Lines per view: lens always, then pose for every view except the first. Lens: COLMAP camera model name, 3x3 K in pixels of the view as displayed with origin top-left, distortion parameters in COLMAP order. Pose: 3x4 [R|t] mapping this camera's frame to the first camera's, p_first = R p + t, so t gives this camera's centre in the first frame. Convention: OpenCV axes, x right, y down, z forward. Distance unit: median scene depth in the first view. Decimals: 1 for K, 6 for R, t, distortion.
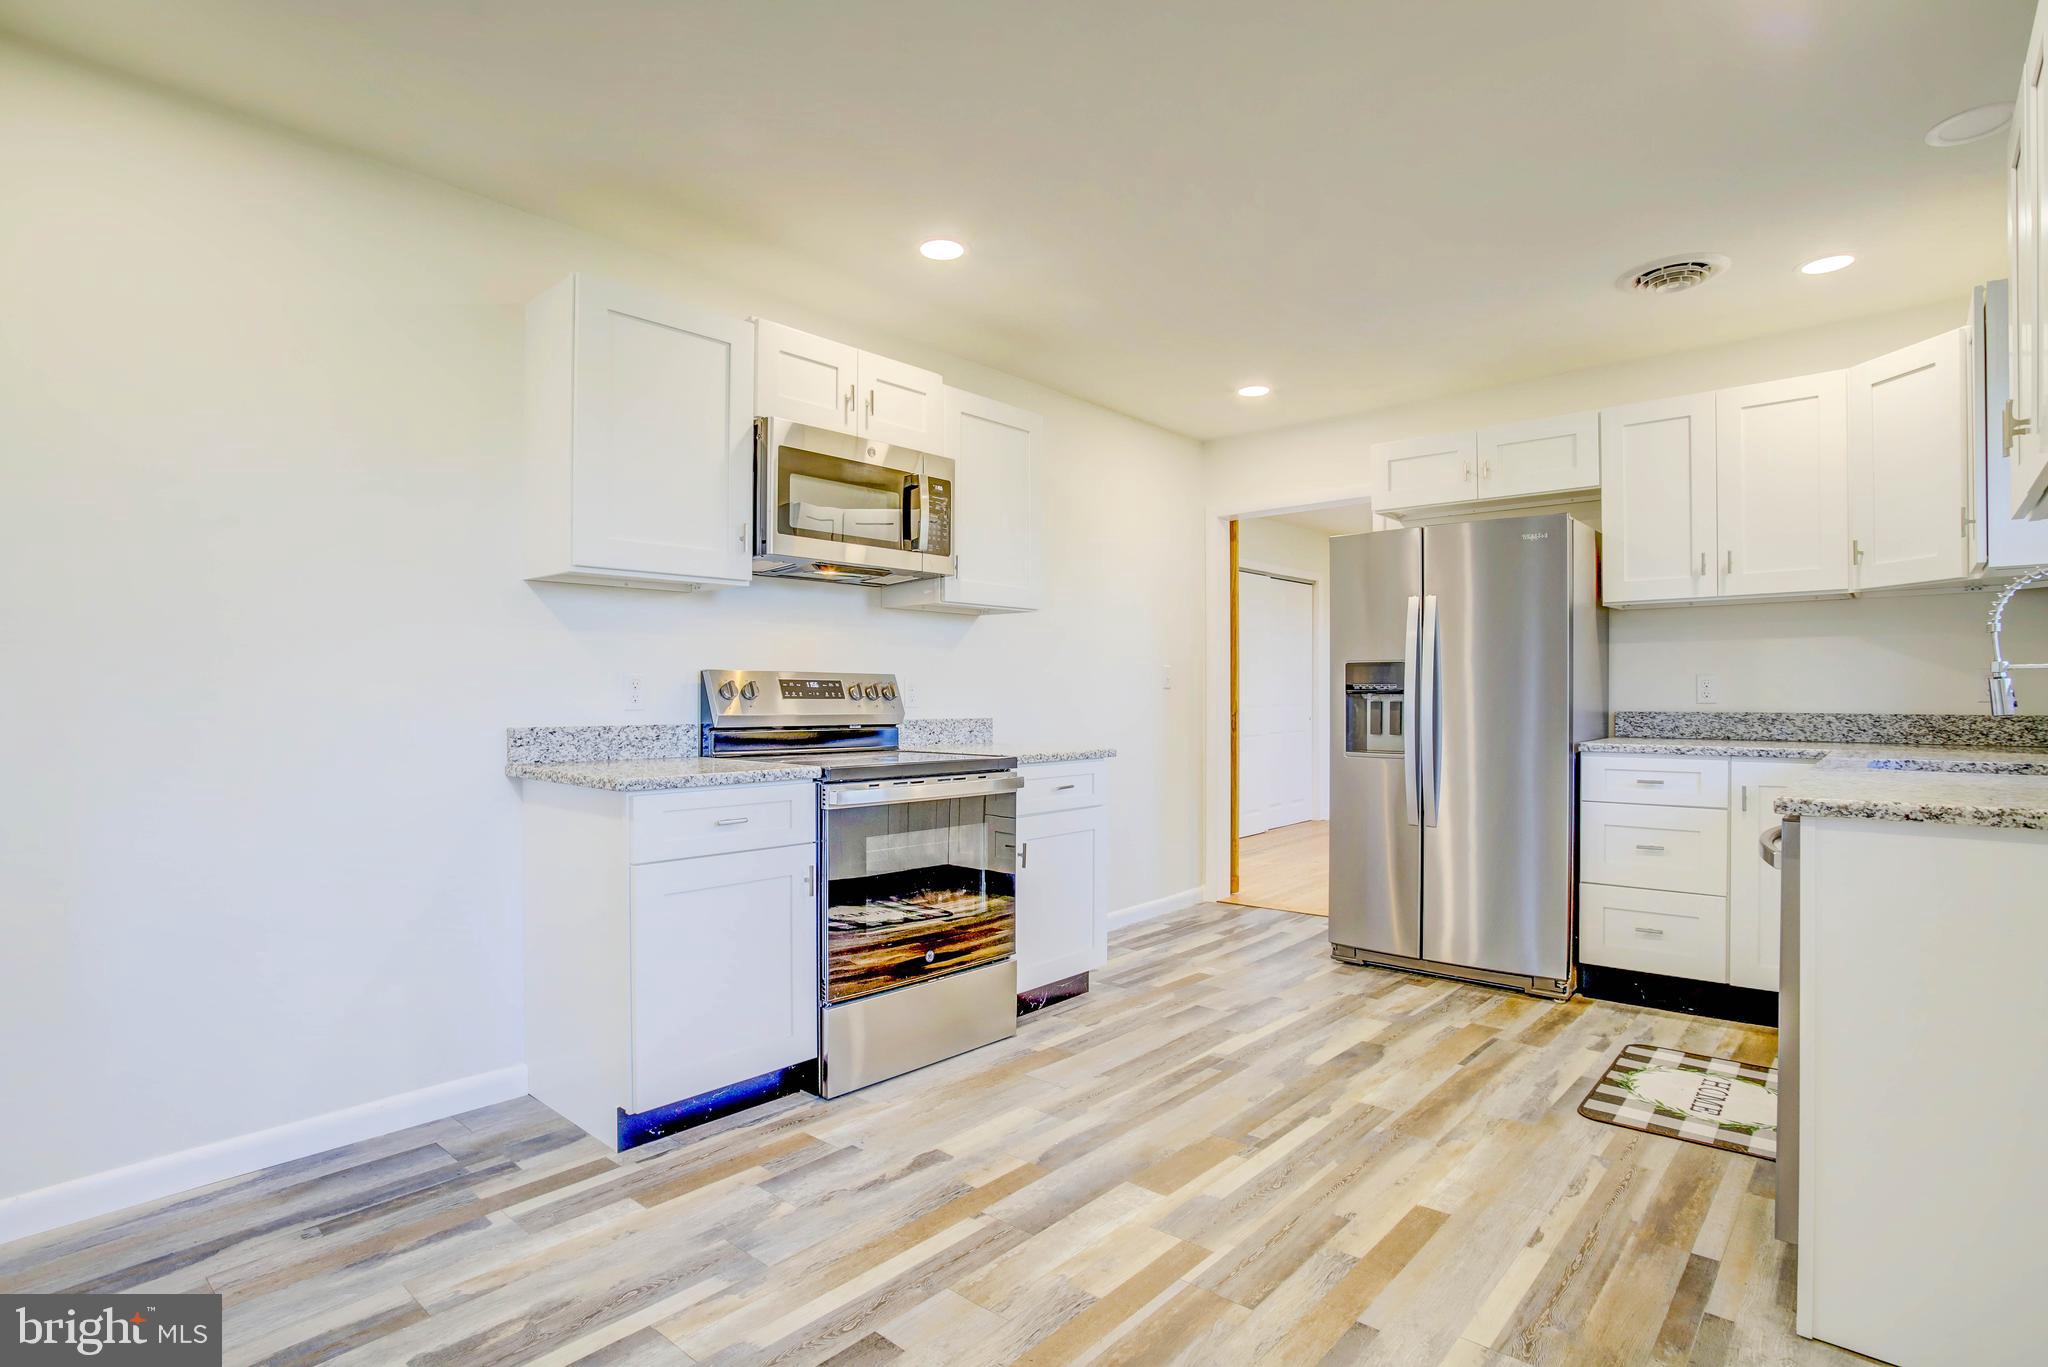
lens RADIAL K [[1021.5, 0, 1017.4], [0, 1021.5, 696.4], [0, 0, 1]] dist [-0.060209, 0.027090]
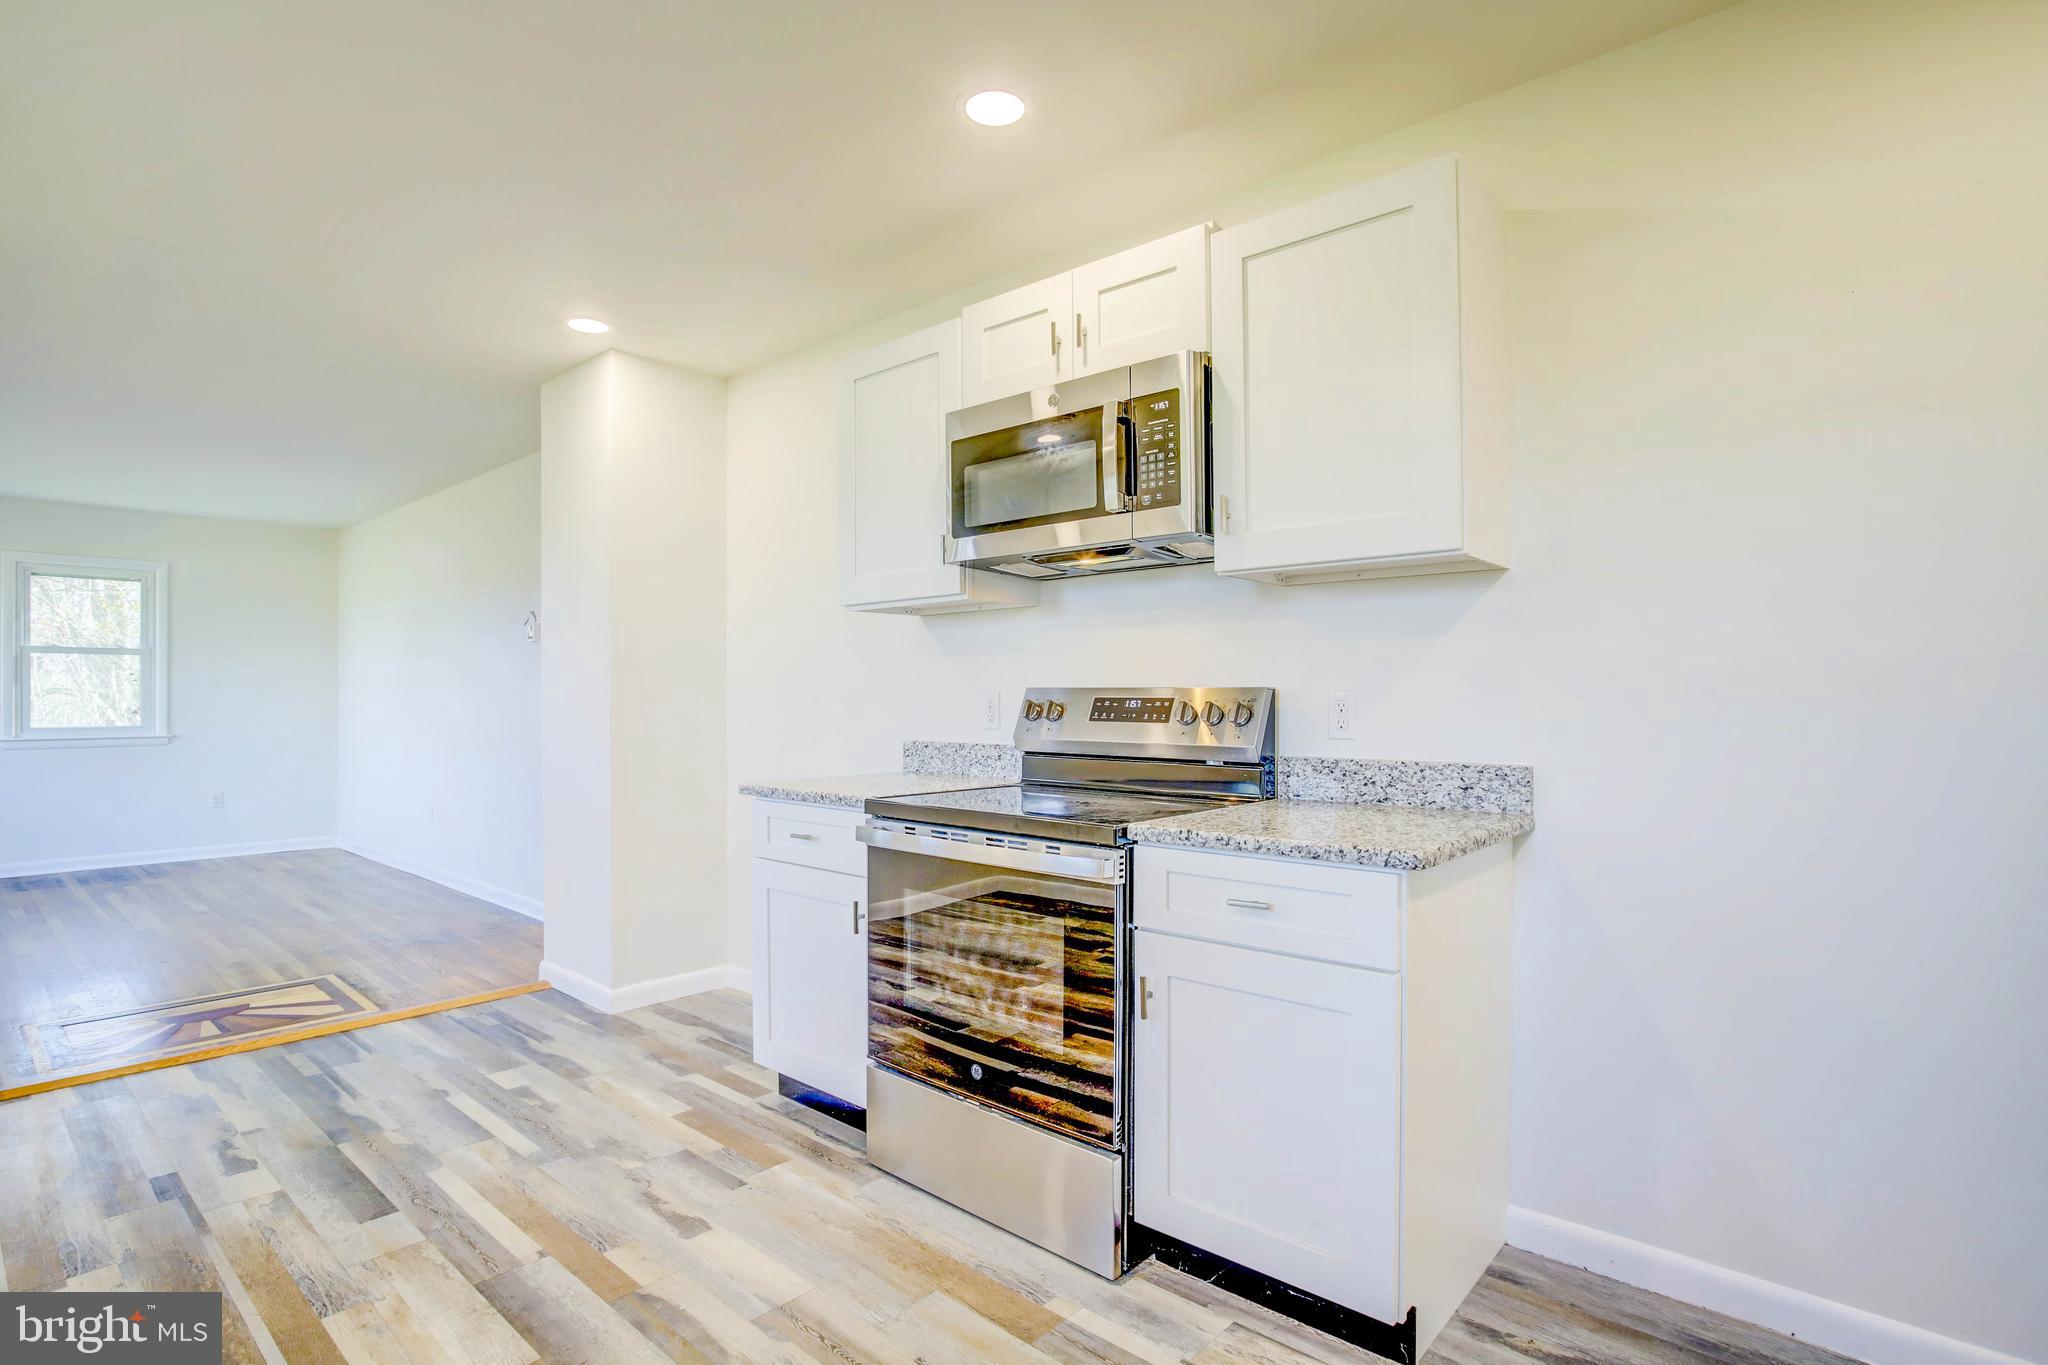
lens RADIAL K [[1021.5, 0, 1017.4], [0, 1021.5, 695.4], [0, 0, 1]] dist [-0.060209, 0.027090]
pose [[-0.001966, -0.002116, -0.999996, 0.637778], [0.000649, 0.999998, -0.002117, -0.017824], [0.999998, -0.000653, -0.001964, 1.003033]]
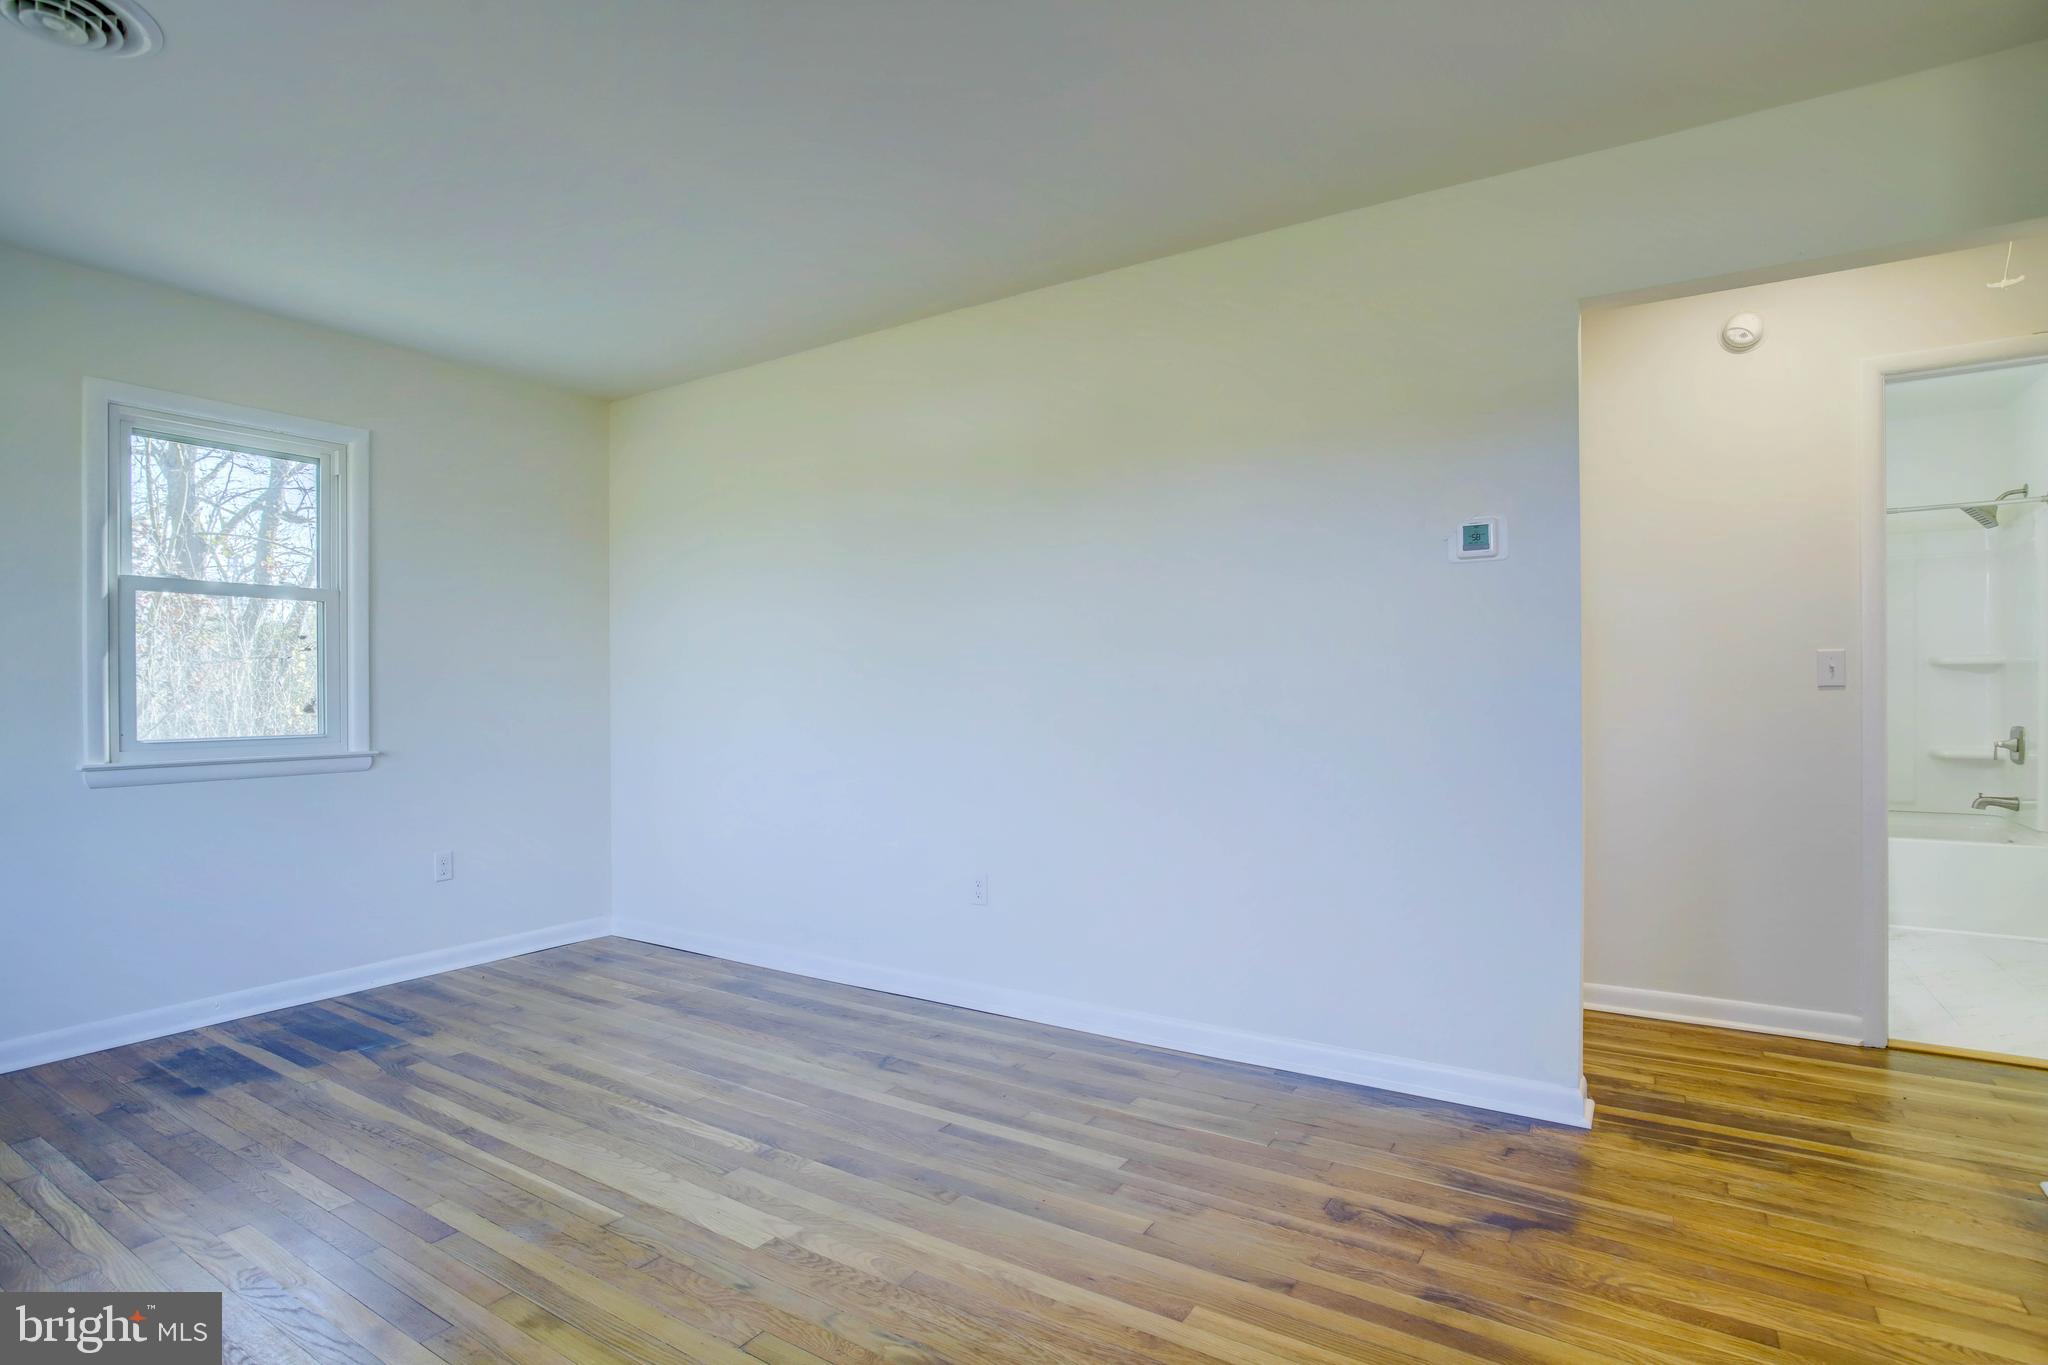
lens RADIAL K [[1021.5, 0, 1017.4], [0, 1021.5, 695.4], [0, 0, 1]] dist [-0.060209, 0.027090]
pose [[0.151877, 0.002269, -0.988397, -0.288595], [0.008061, 0.999961, 0.003535, 0.000429], [0.988367, -0.008504, 0.151852, -0.338084]]
